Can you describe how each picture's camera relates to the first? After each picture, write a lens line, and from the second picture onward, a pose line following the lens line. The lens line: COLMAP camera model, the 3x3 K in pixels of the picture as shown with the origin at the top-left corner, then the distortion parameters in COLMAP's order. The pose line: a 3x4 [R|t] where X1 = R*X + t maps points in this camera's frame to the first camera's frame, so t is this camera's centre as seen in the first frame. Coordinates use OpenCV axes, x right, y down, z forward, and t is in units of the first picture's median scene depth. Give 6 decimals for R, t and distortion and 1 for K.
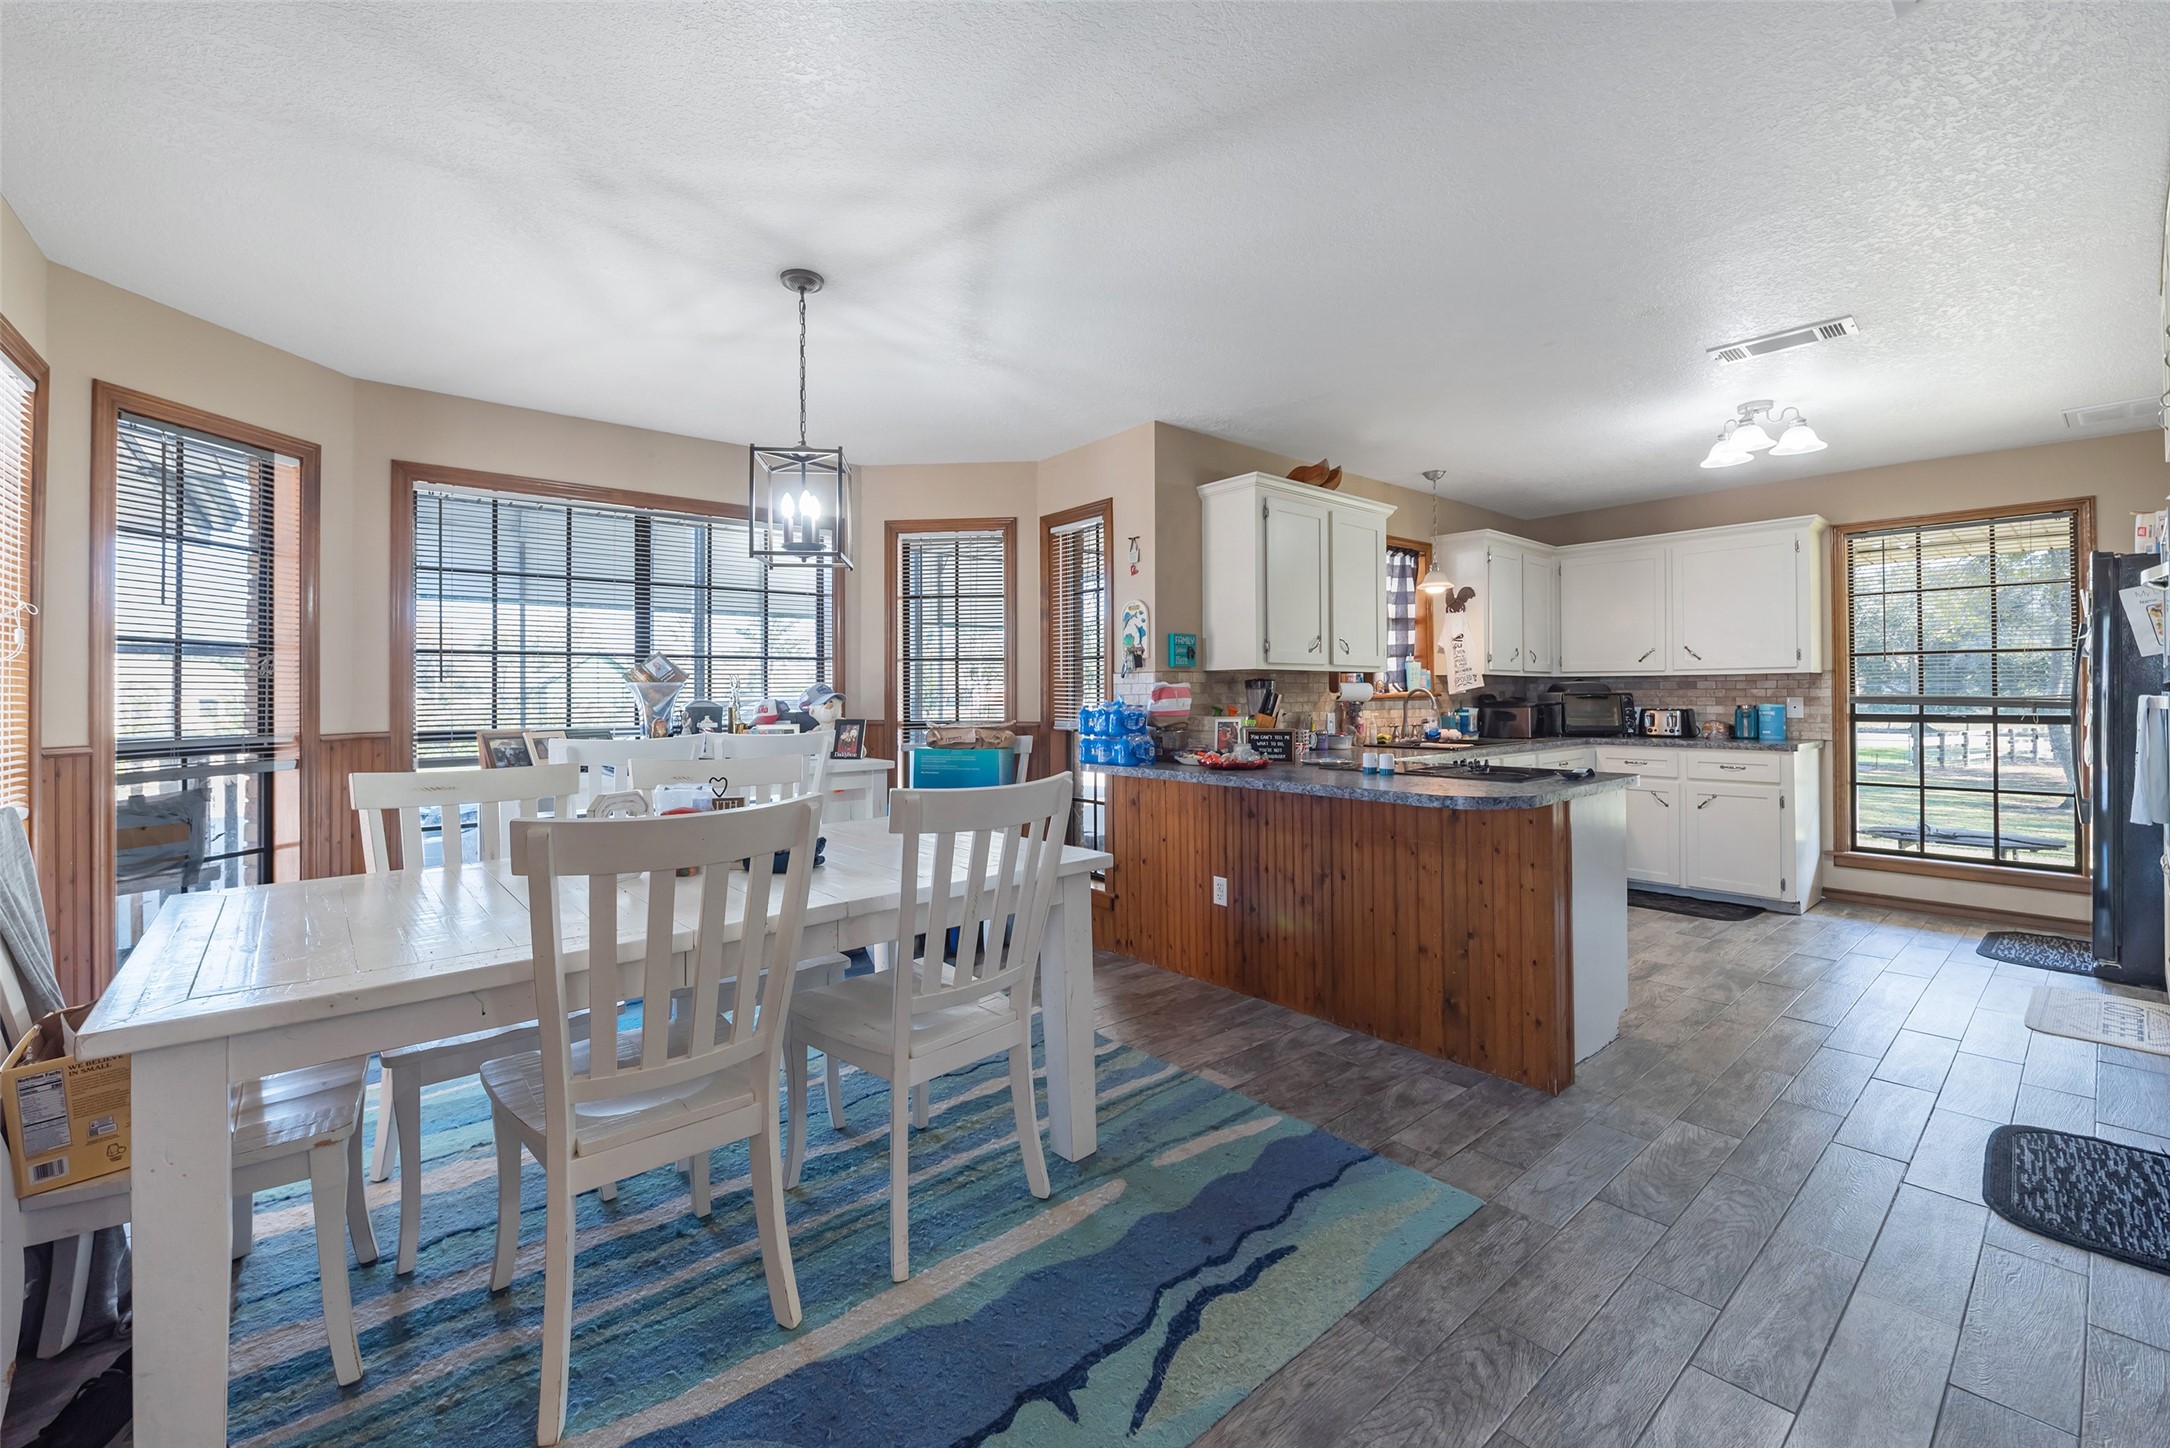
lens RADIAL K [[864.1, 0, 1066.1], [0, 864.1, 717.4], [0, 0, 1]] dist [0.000698, -0.005724]
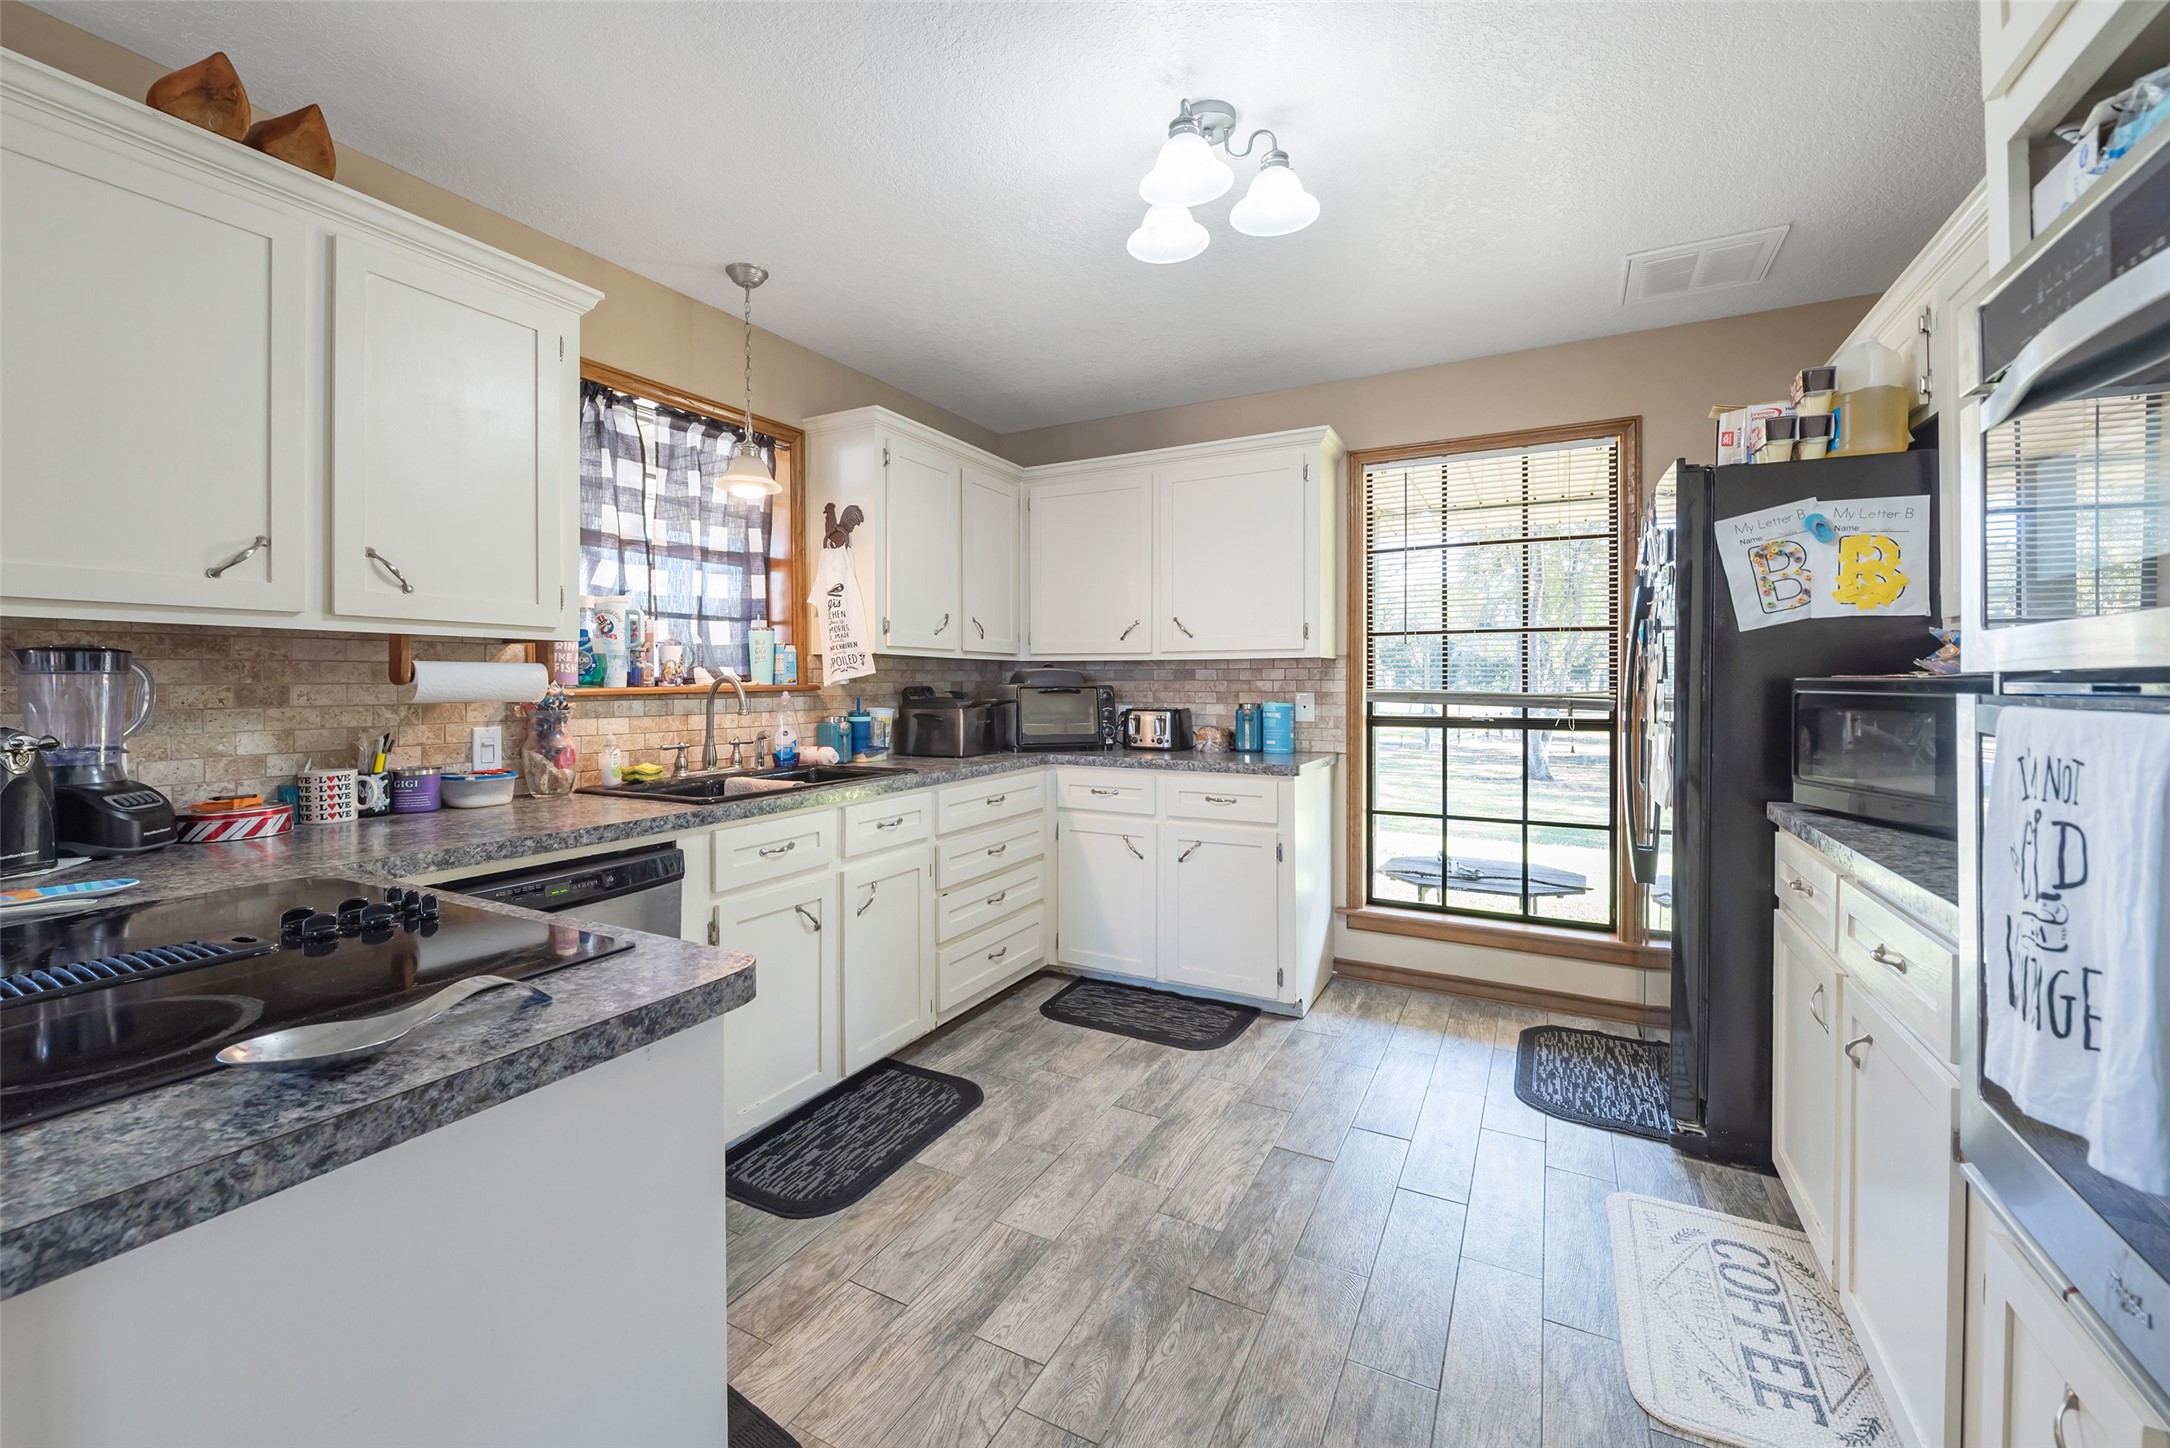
lens RADIAL K [[850.3, 0, 1065.2], [0, 850.3, 736.6], [0, 0, 1]] dist [-0.001224, -0.000363]
pose [[0.929822, -0.018212, 0.367559, 0.411548], [0.004885, 0.999297, 0.037158, -0.014463], [-0.367977, -0.032755, 0.929258, 0.429169]]
